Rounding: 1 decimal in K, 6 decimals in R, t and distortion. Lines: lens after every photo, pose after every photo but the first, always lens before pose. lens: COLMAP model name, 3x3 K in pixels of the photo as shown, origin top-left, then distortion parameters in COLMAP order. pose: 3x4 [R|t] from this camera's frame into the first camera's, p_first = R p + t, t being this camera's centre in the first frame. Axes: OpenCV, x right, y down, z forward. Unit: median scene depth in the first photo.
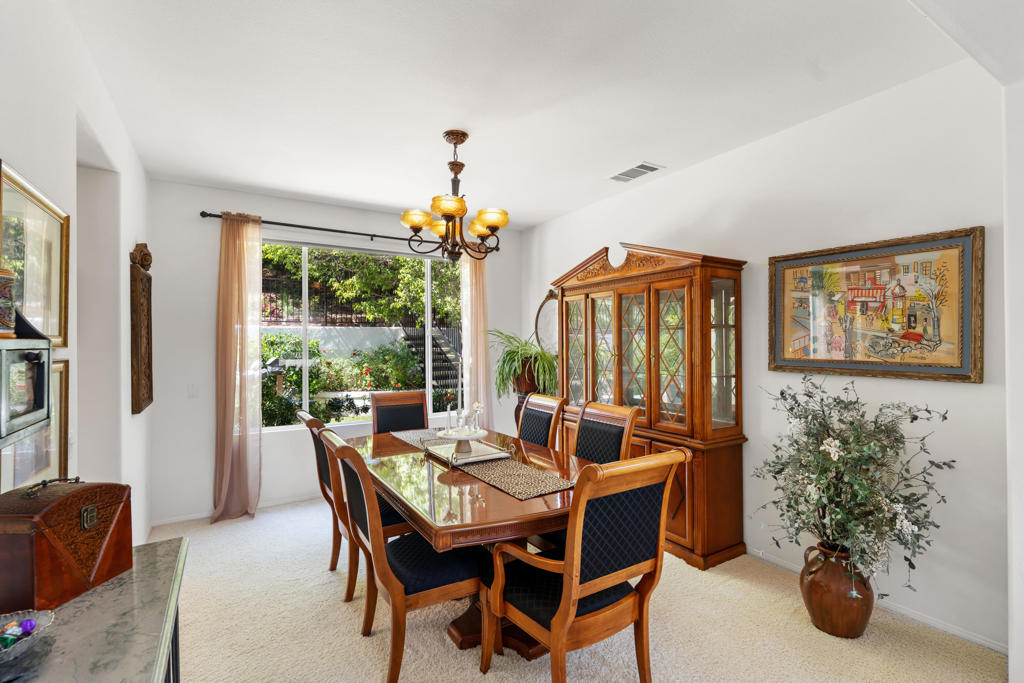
lens RADIAL K [[459.4, 0, 512.4], [0, 459.4, 340.6], [0, 0, 1]] dist [-0.001368, -0.000164]
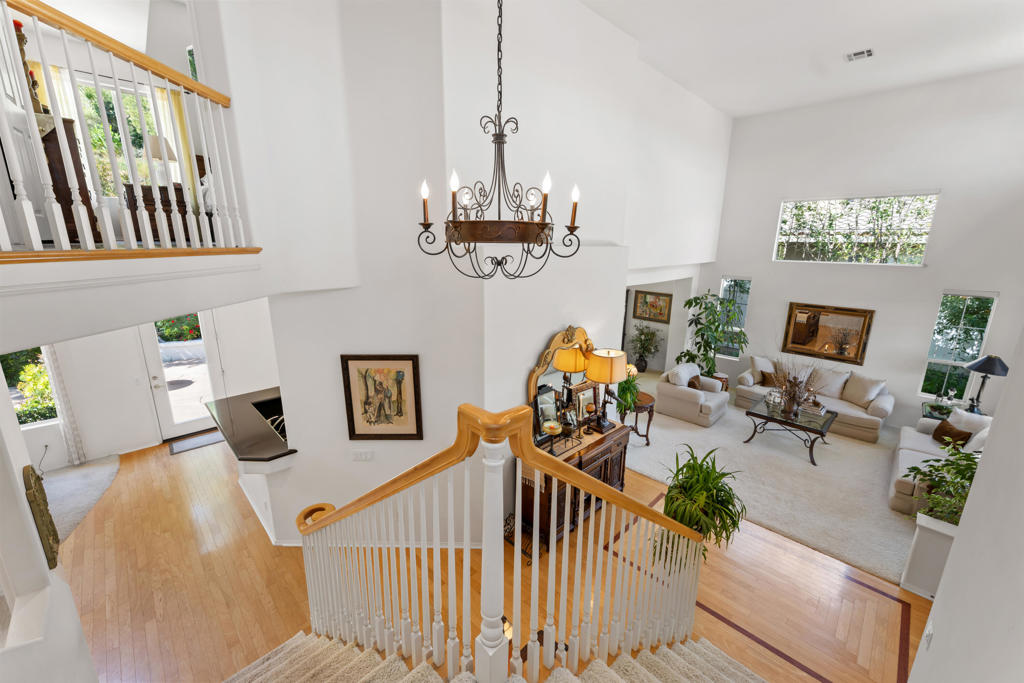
lens RADIAL K [[415.6, 0, 514.9], [0, 415.6, 341.1], [0, 0, 1]] dist [-0.000427, -0.000230]
pose [[0.969227, -0.043391, 0.242316, -1.691749], [-0.019808, 0.967405, 0.252459, -0.808629], [-0.245372, -0.249490, 0.936775, -2.803977]]
